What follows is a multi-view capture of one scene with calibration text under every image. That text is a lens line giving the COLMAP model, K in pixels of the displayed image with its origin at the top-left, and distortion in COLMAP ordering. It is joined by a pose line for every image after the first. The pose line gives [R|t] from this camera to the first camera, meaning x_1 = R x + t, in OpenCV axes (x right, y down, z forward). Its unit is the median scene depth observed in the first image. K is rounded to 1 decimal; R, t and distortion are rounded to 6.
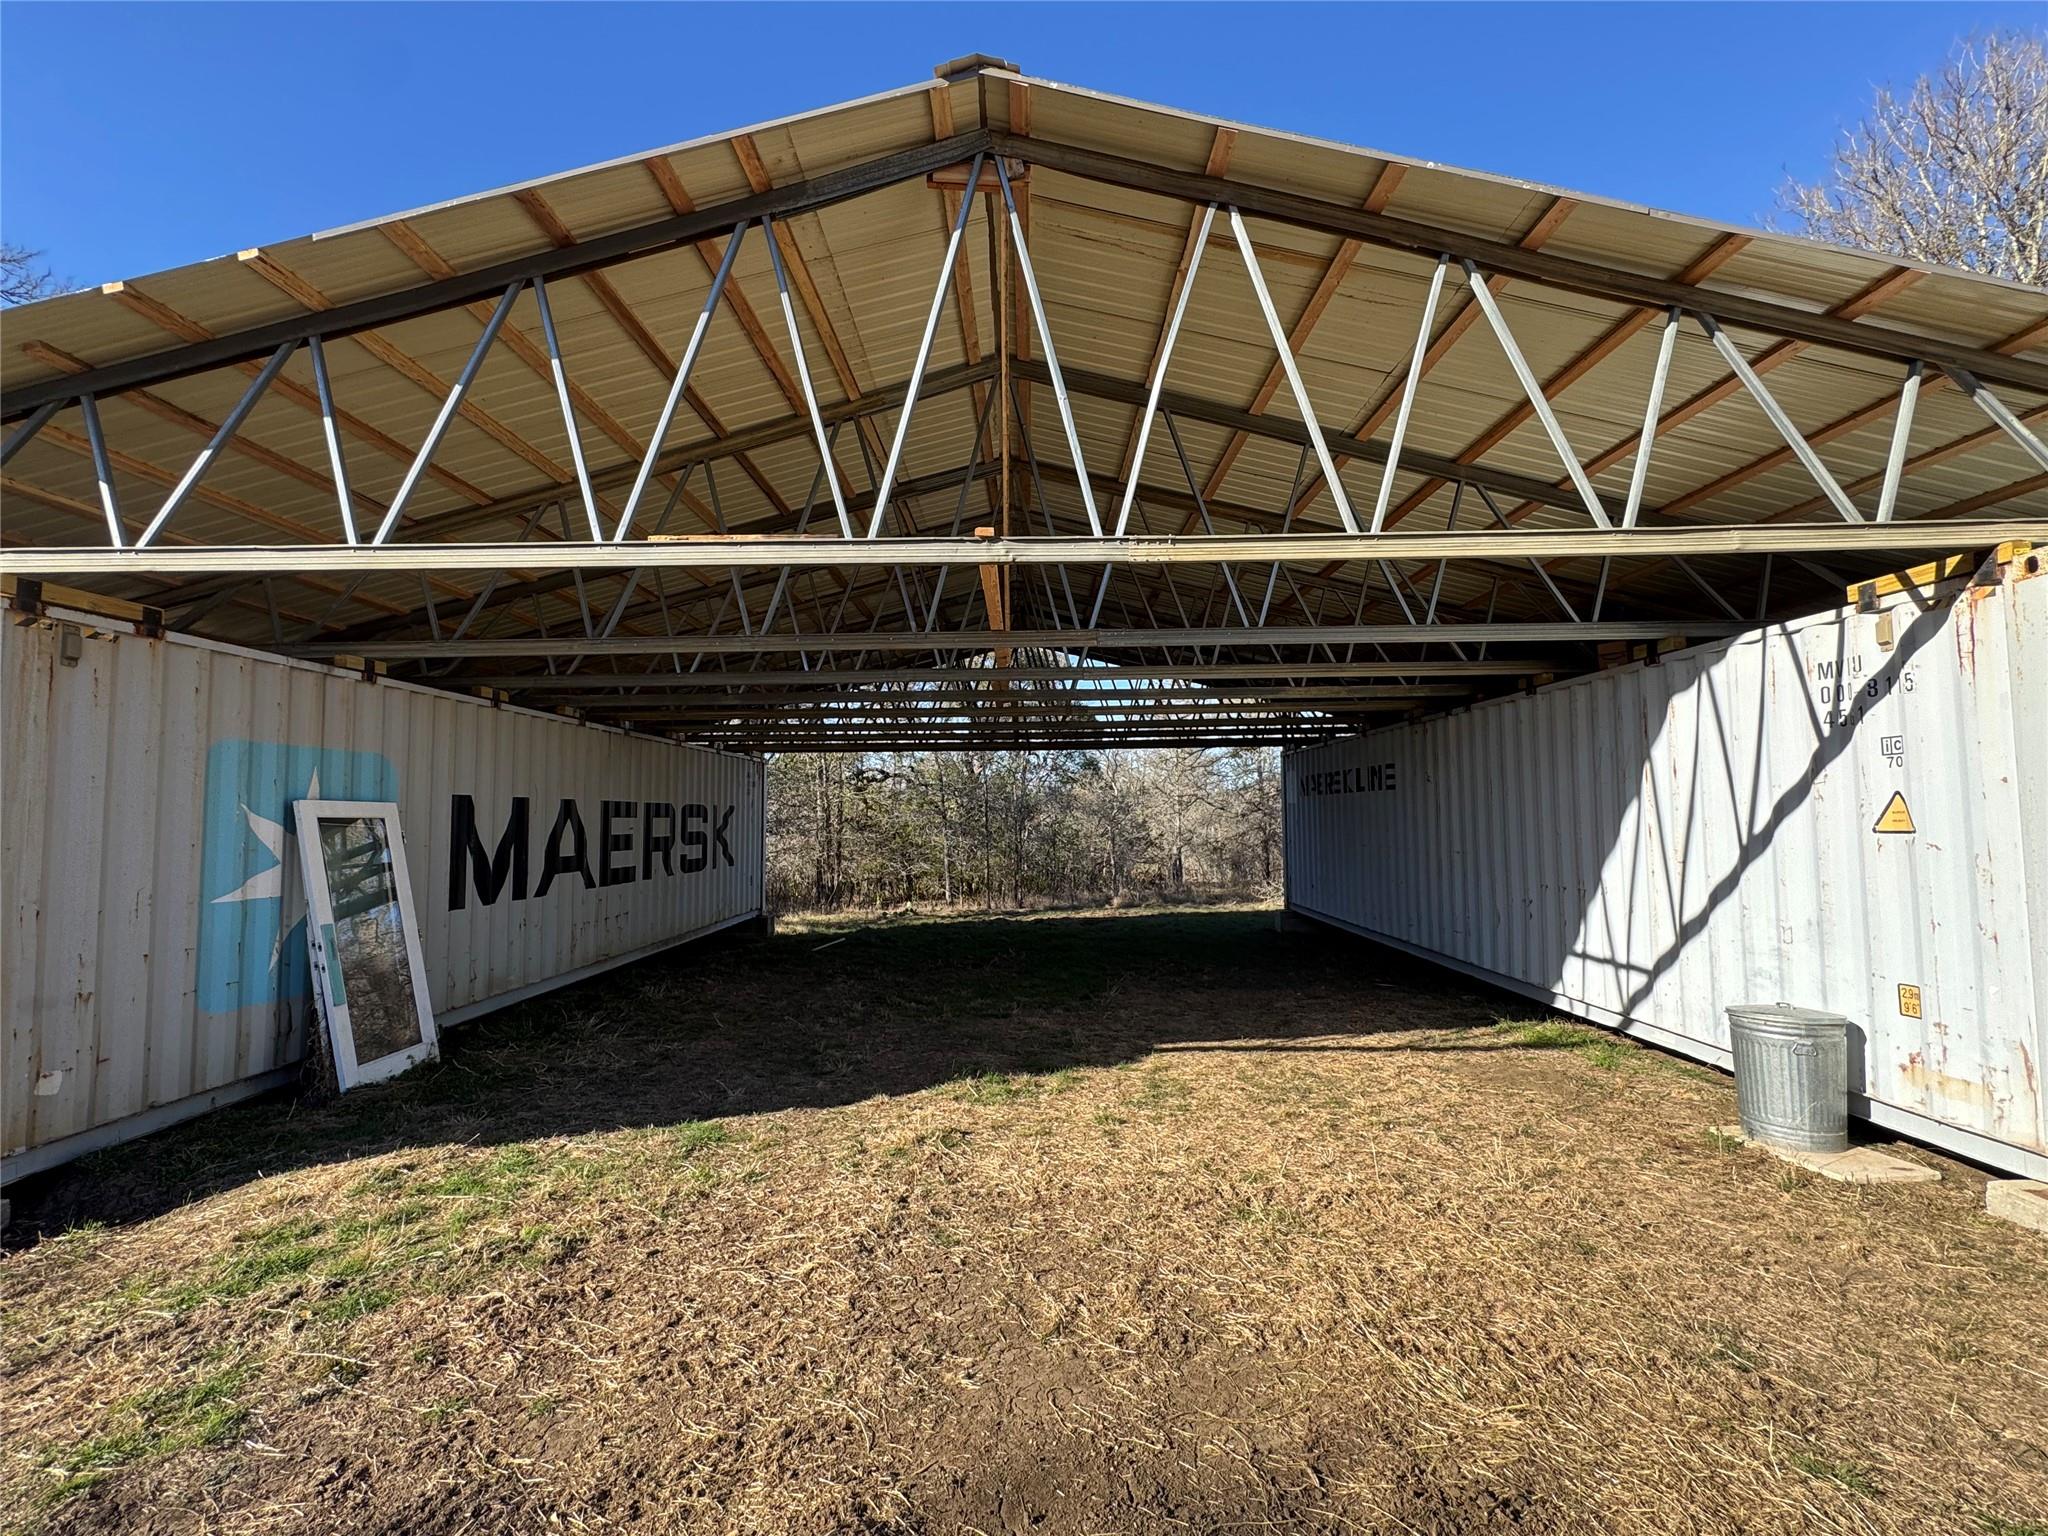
lens RADIAL K [[887.3, 0, 1019.9], [0, 887.3, 763.7], [0, 0, 1]] dist [-0.004226, 0.001407]
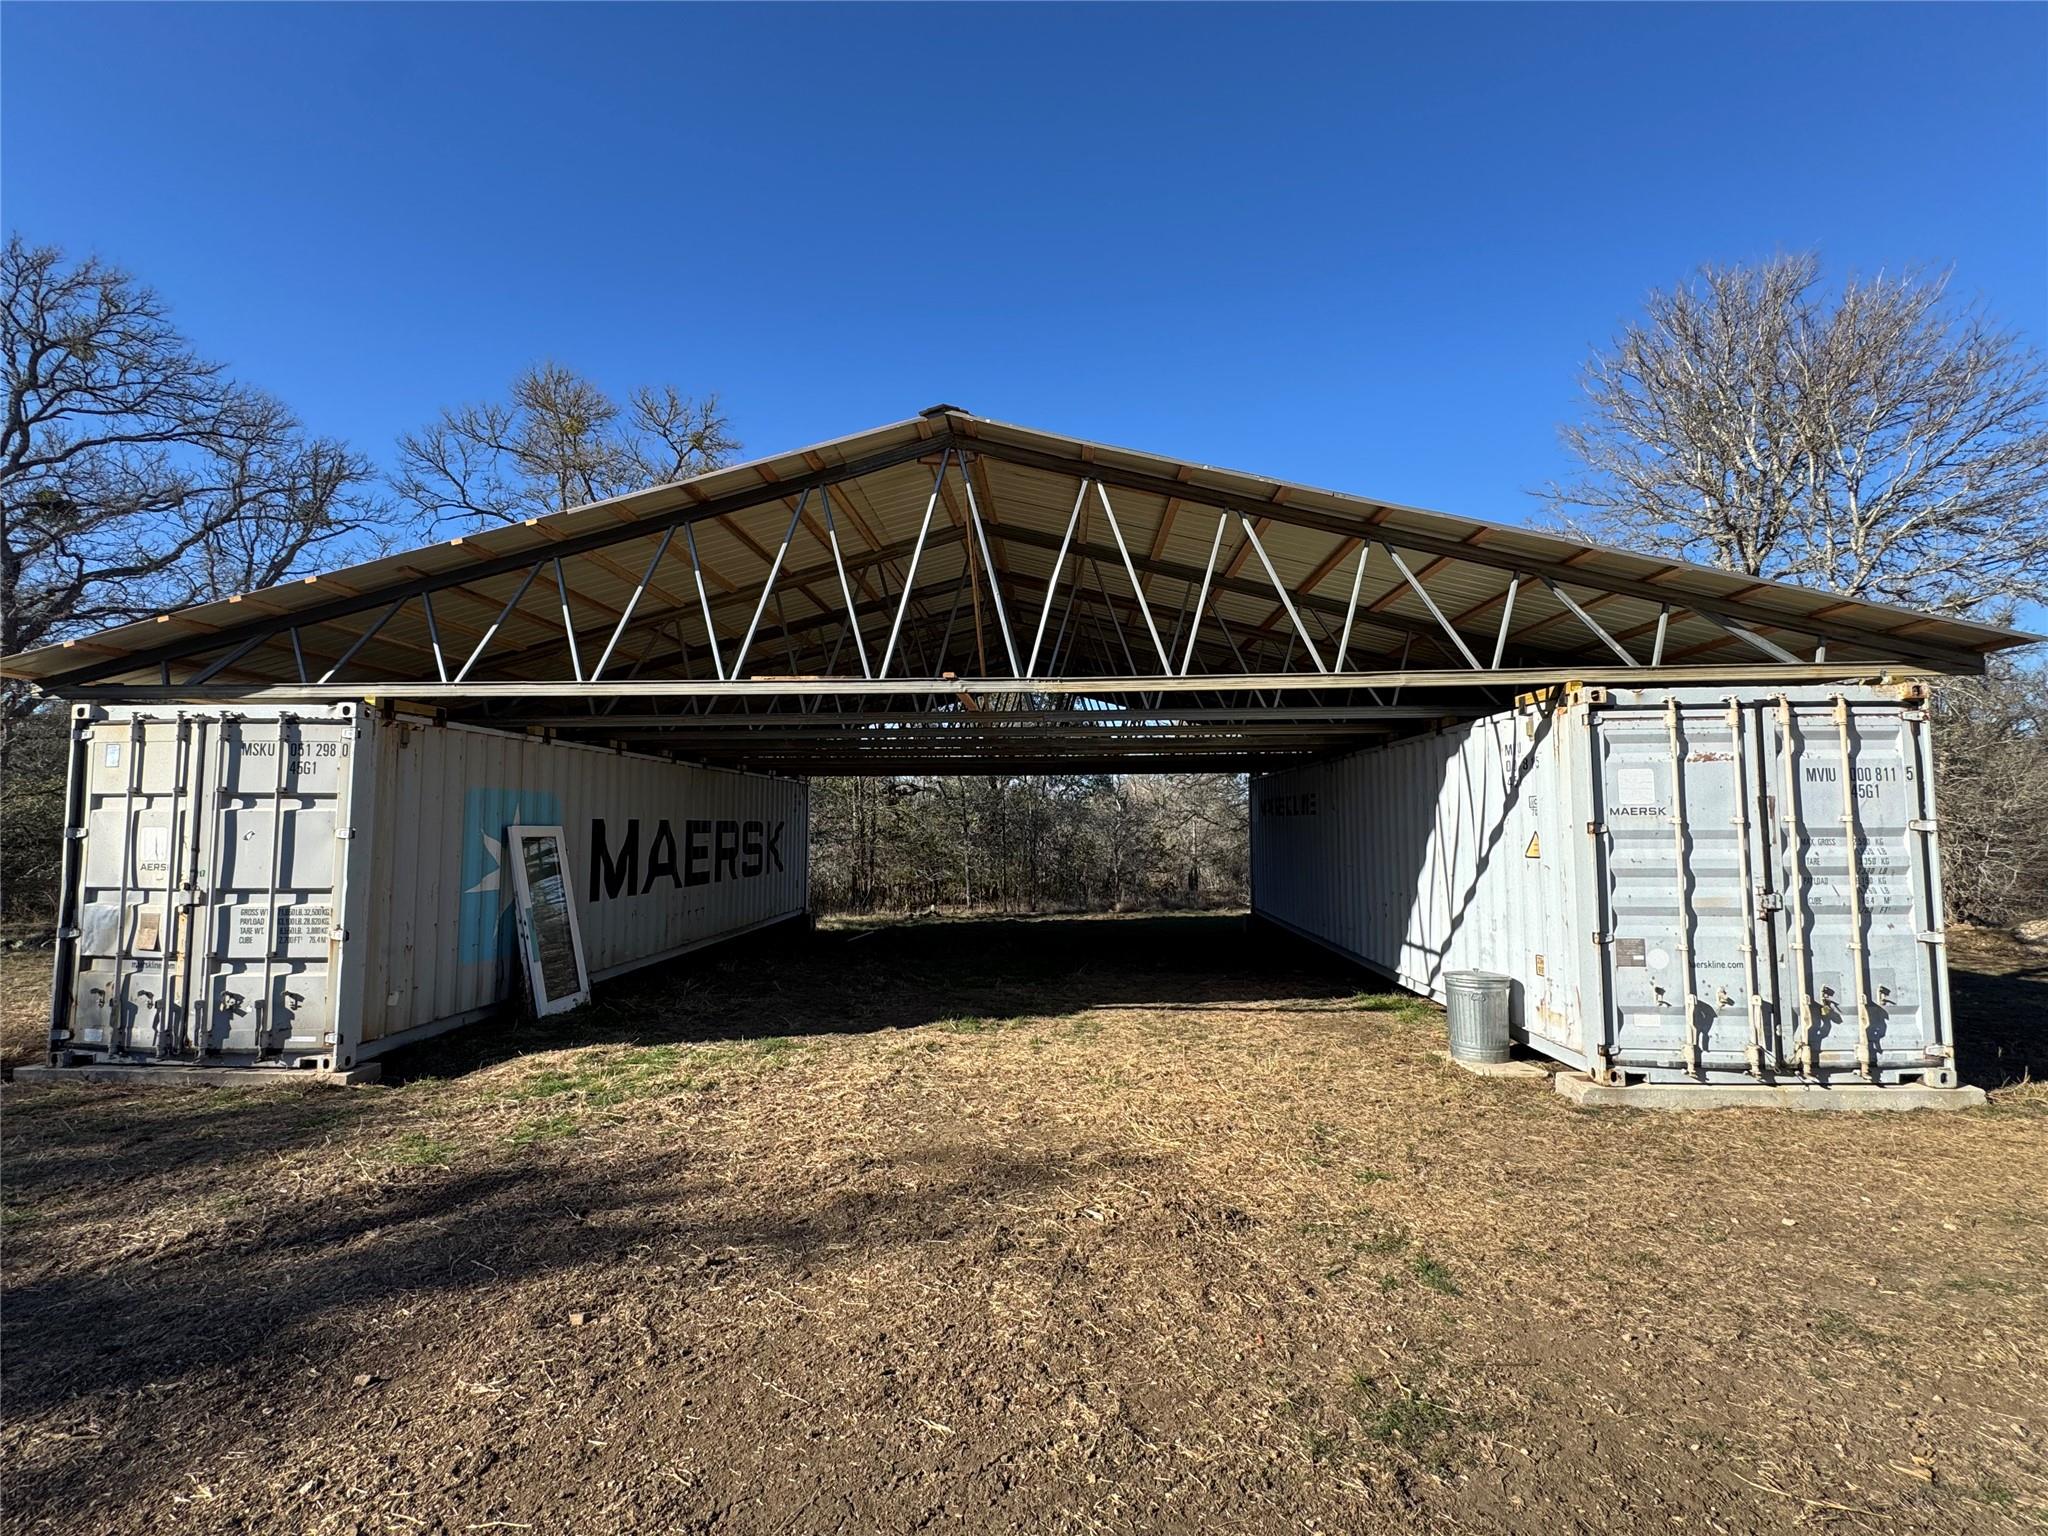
lens RADIAL K [[887.3, 0, 1017.7], [0, 887.3, 761.7], [0, 0, 1]] dist [-0.004226, 0.001407]
pose [[0.999068, 0.004133, -0.042955, 0.136684], [-0.004603, 0.999931, -0.010850, -0.065702], [0.042907, 0.011037, 0.999018, -0.561303]]
